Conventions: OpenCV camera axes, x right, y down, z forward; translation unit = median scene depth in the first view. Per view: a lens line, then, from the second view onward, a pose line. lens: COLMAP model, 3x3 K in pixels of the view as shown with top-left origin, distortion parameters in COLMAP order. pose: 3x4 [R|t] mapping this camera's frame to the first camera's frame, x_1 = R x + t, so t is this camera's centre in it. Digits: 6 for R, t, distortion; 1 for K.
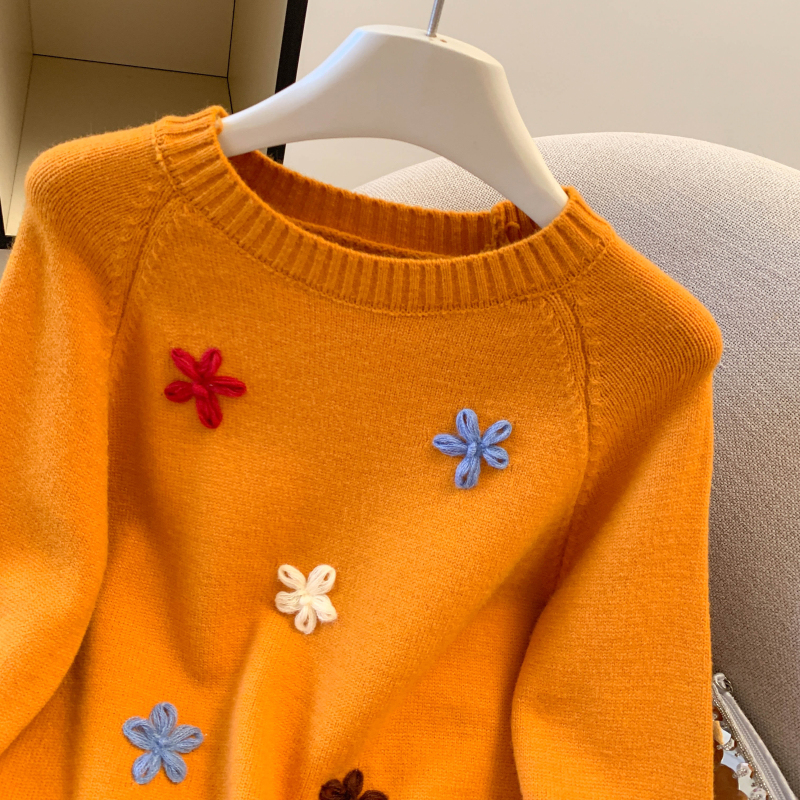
lens RADIAL K [[820.2, 0, 388.2], [0, 820.2, 402.0], [0, 0, 1]] dist [0.001838, 0.000000]
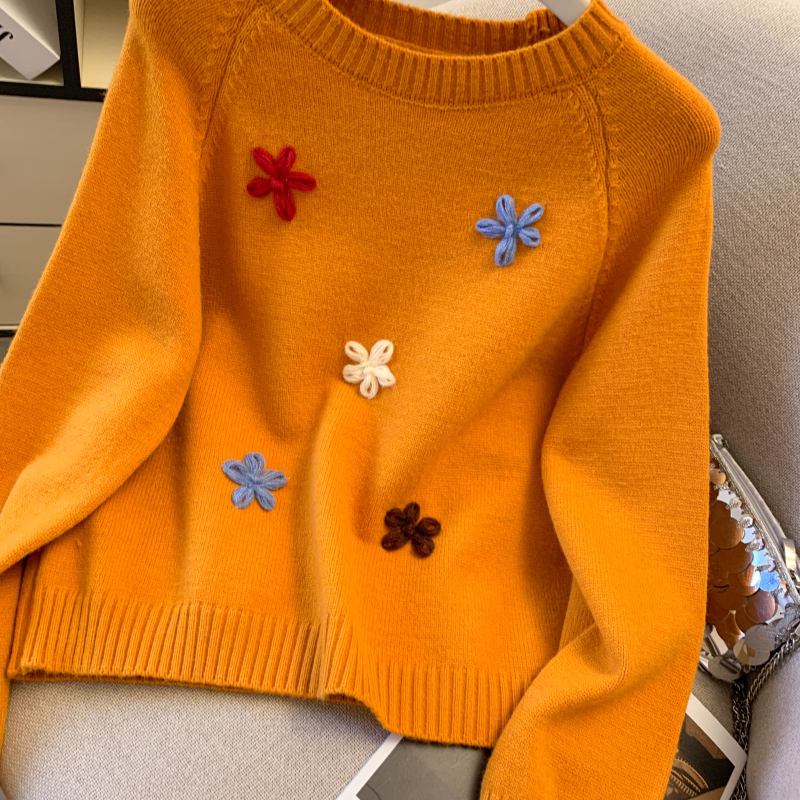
lens RADIAL K [[820.2, 0, 401.2], [0, 820.2, 393.1], [0, 0, 1]] dist [0.001838, 0.000000]
pose [[0.999886, -0.014316, -0.004798, -0.050831], [0.014626, 0.997265, 0.072442, 0.202045], [0.003748, -0.072504, 0.997361, -0.197987]]
